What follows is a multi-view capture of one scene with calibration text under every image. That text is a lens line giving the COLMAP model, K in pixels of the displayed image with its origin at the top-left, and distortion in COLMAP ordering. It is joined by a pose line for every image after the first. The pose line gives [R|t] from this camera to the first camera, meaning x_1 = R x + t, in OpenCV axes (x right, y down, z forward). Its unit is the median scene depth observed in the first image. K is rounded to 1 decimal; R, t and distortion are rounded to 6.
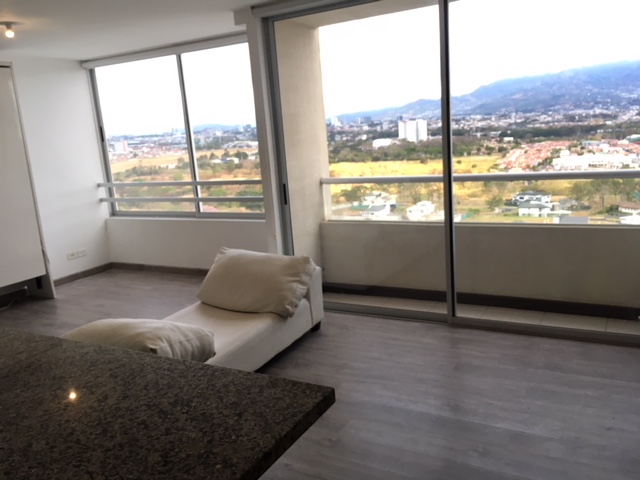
lens RADIAL K [[540.3, 0, 320.0], [0, 540.3, 240.0], [0, 0, 1]] dist [0.091988, -0.116843]
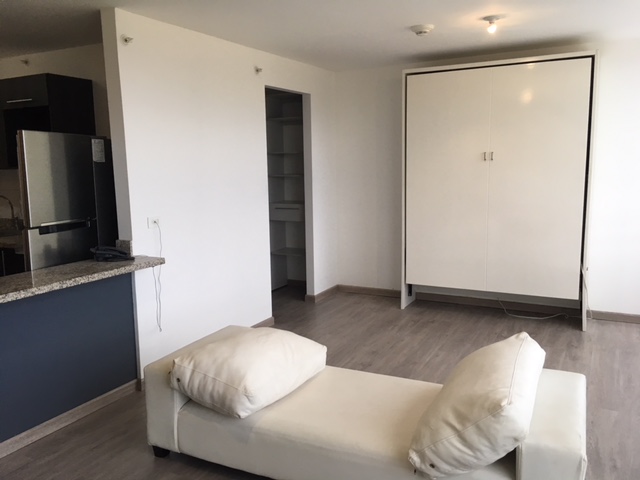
lens RADIAL K [[540.3, 0, 320.0], [0, 540.3, 240.0], [0, 0, 1]] dist [0.091988, -0.116843]
pose [[0.017896, 0.215311, -0.976382, 0.441707], [-0.177417, 0.961725, 0.208827, -0.193685], [0.983973, 0.169489, 0.055411, 0.790969]]
